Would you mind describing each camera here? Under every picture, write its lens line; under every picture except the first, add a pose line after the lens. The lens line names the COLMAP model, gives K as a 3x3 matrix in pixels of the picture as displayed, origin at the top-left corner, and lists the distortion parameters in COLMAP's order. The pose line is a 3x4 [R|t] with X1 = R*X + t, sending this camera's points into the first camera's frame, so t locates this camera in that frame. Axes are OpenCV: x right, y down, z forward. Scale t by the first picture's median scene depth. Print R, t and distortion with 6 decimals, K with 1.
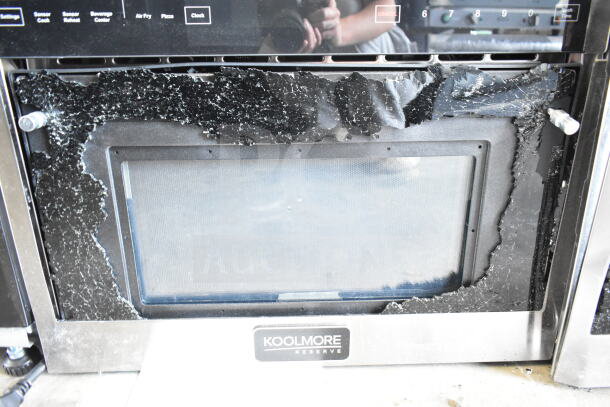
lens RADIAL K [[483.6, 0, 310.4], [0, 483.6, 204.5], [0, 0, 1]] dist [0.002333, 0.013485]
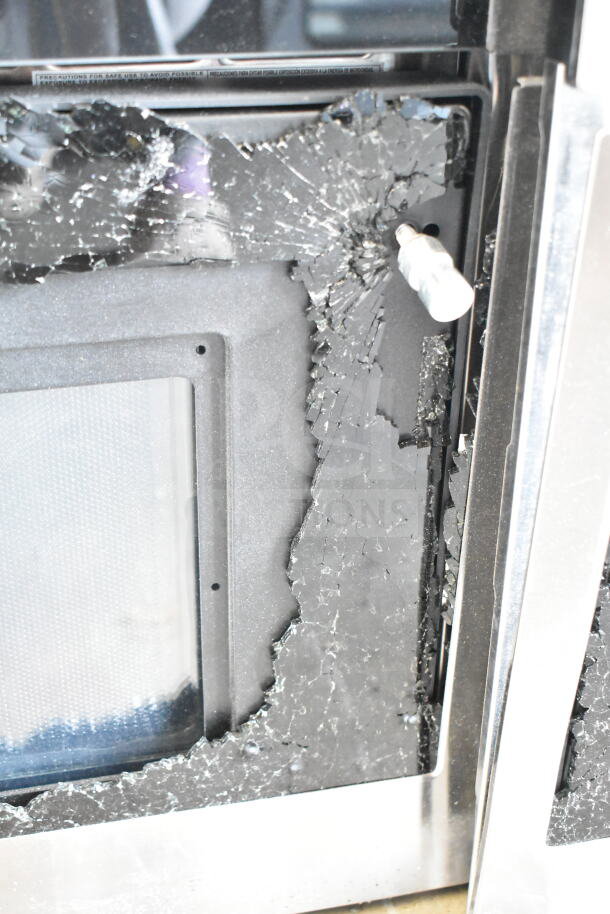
lens RADIAL K [[1253.2, 0, 303.1], [0, 1253.2, 456.3], [0, 0, 1]] dist [-0.028516, 0.000000]
pose [[0.984405, -0.072648, 0.160216, 0.264930], [0.044050, 0.983527, 0.175312, -0.180098], [-0.170313, -0.165521, 0.971389, 0.176828]]
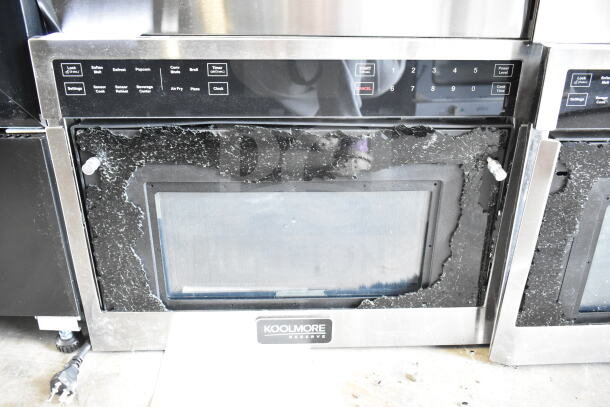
lens RADIAL K [[567.6, 0, 305.6], [0, 567.6, 199.3], [0, 0, 1]] dist [-0.006112, 0.000000]
pose [[0.999833, 0.011356, 0.014283, -0.013748], [-0.012641, 0.995550, 0.093379, -0.203356], [-0.013159, -0.093544, 0.995528, -0.469326]]
